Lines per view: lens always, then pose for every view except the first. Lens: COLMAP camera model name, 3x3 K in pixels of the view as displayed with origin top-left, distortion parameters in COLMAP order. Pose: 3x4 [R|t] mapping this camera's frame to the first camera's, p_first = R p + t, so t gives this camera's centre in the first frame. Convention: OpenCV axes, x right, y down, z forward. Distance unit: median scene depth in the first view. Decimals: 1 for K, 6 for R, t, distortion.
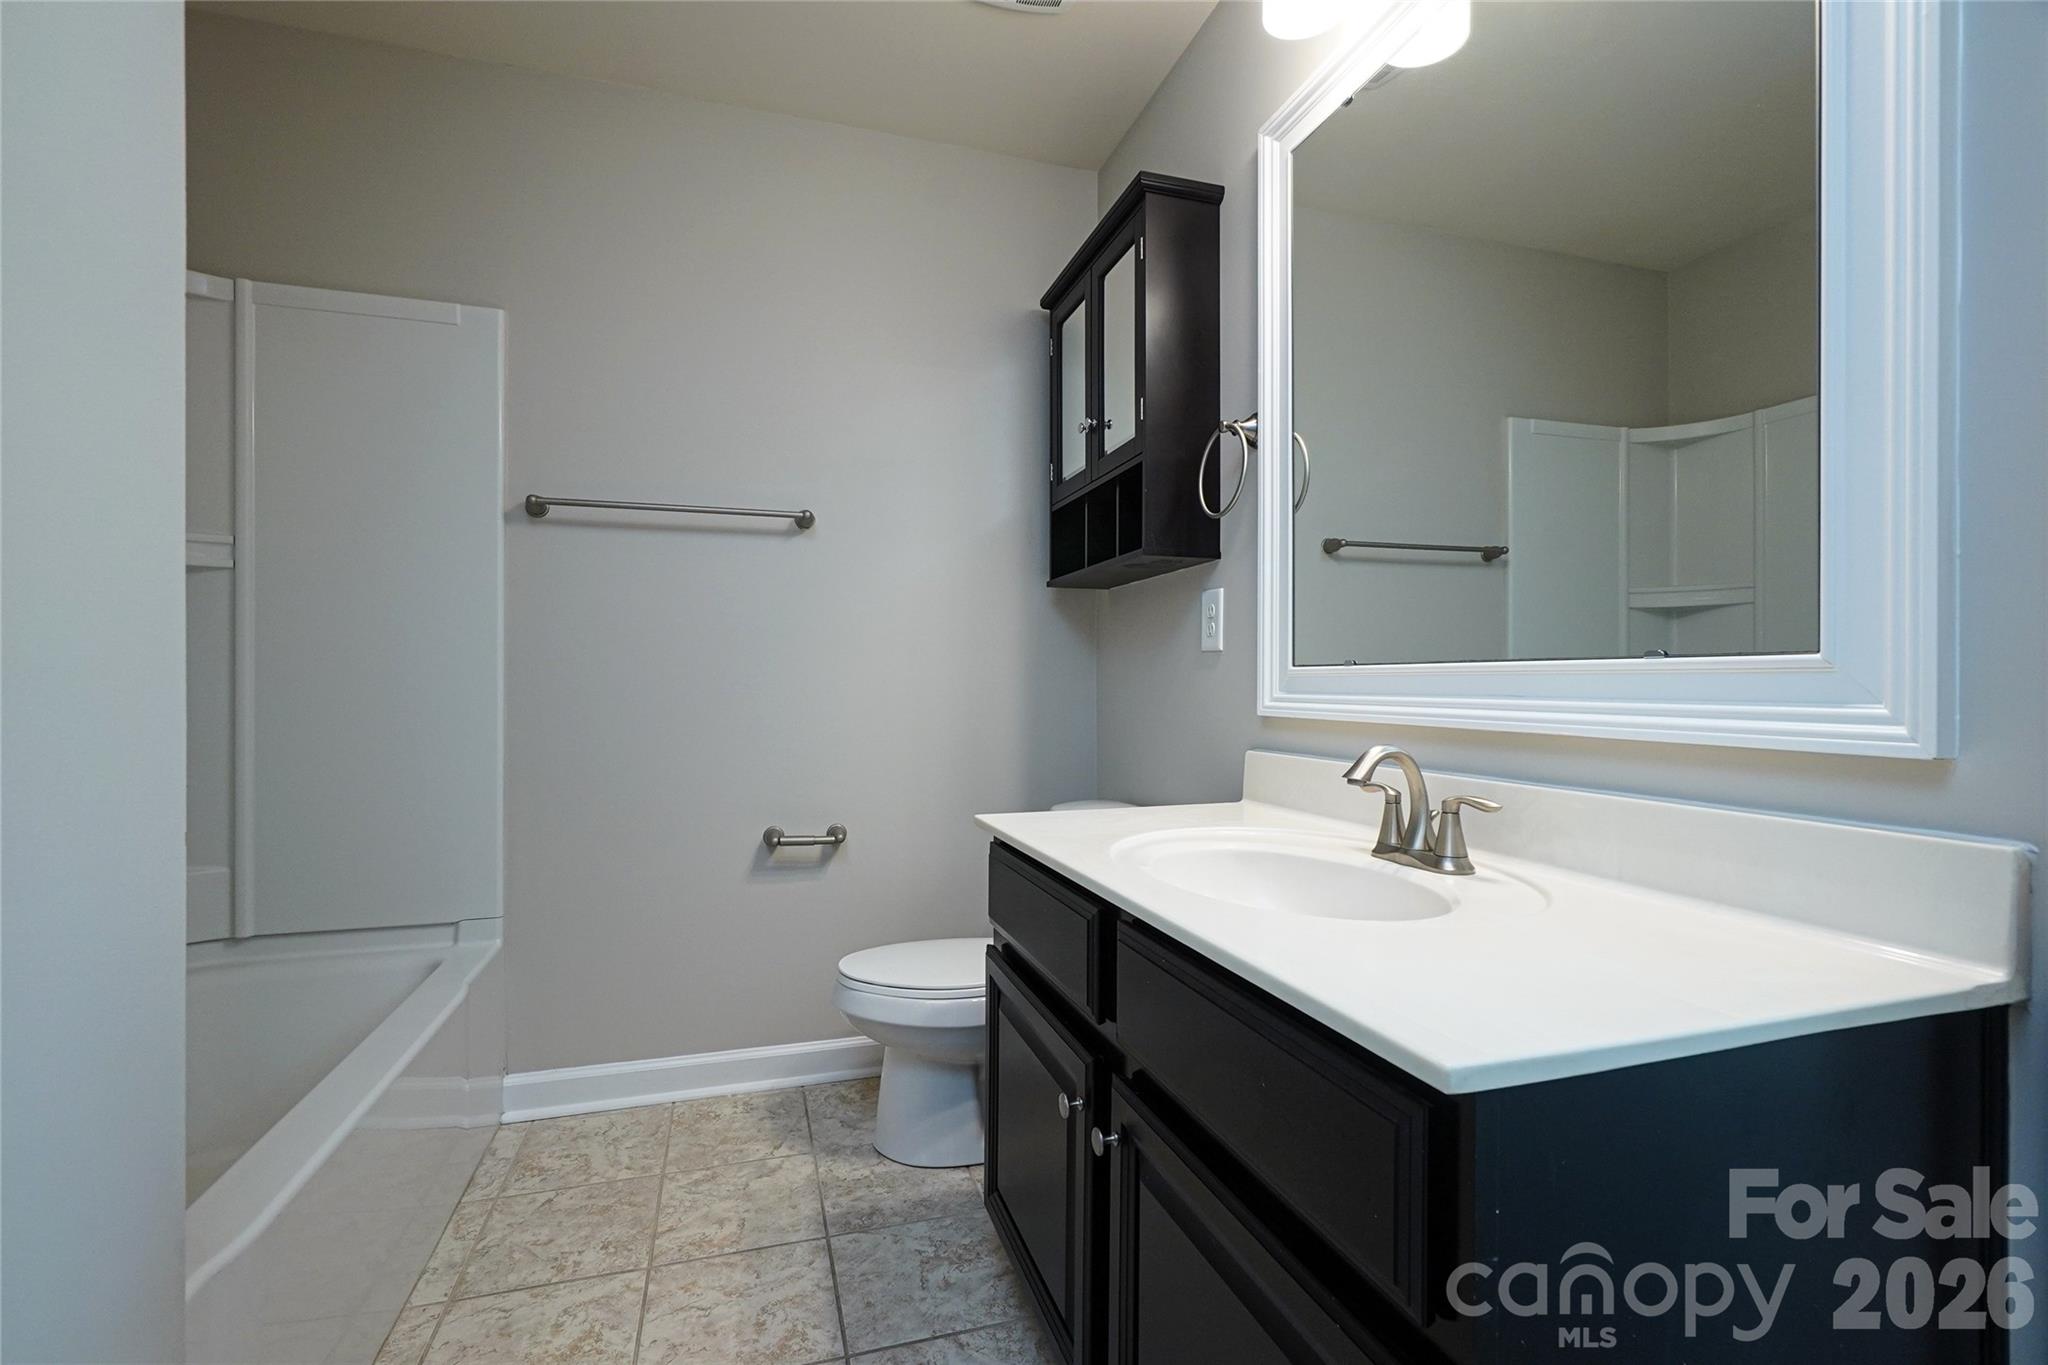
lens RADIAL K [[893.7, 0, 1022.6], [0, 893.7, 685.1], [0, 0, 1]] dist [-0.004292, 0.002221]
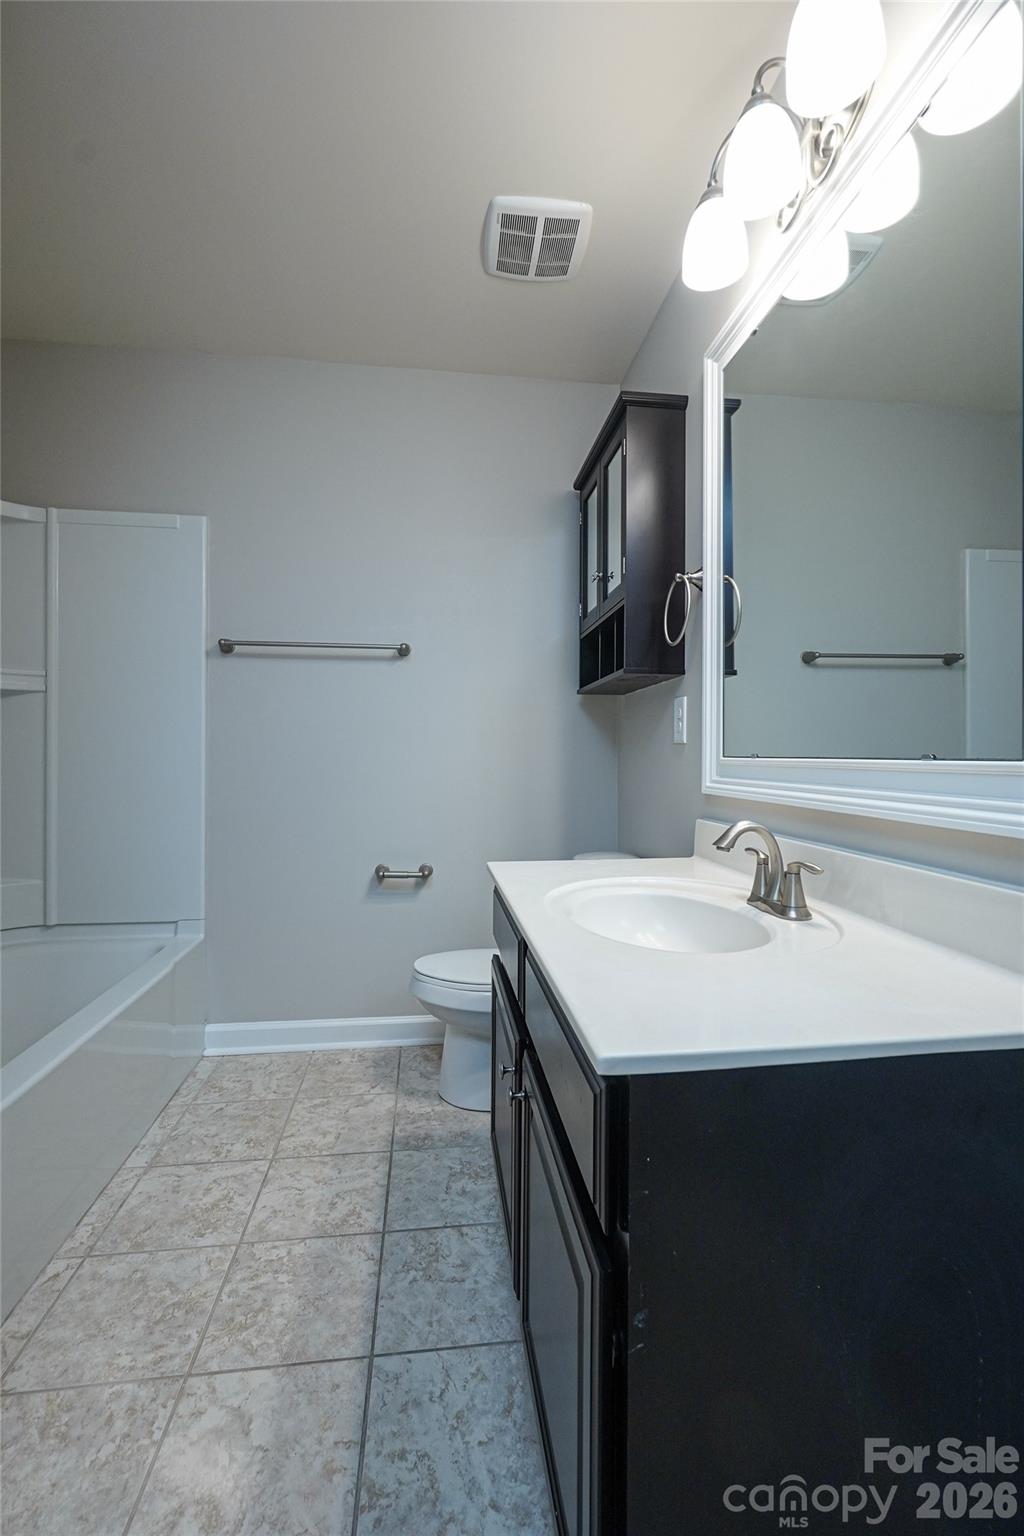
lens RADIAL K [[670.3, 0, 515.9], [0, 670.3, 757.3], [0, 0, 1]] dist [-0.004292, 0.002221]
pose [[0.985842, 0.002178, -0.167665, 0.134664], [-0.002168, 0.999998, 0.000241, -0.016381], [0.167665, 0.000126, 0.985844, -0.028696]]
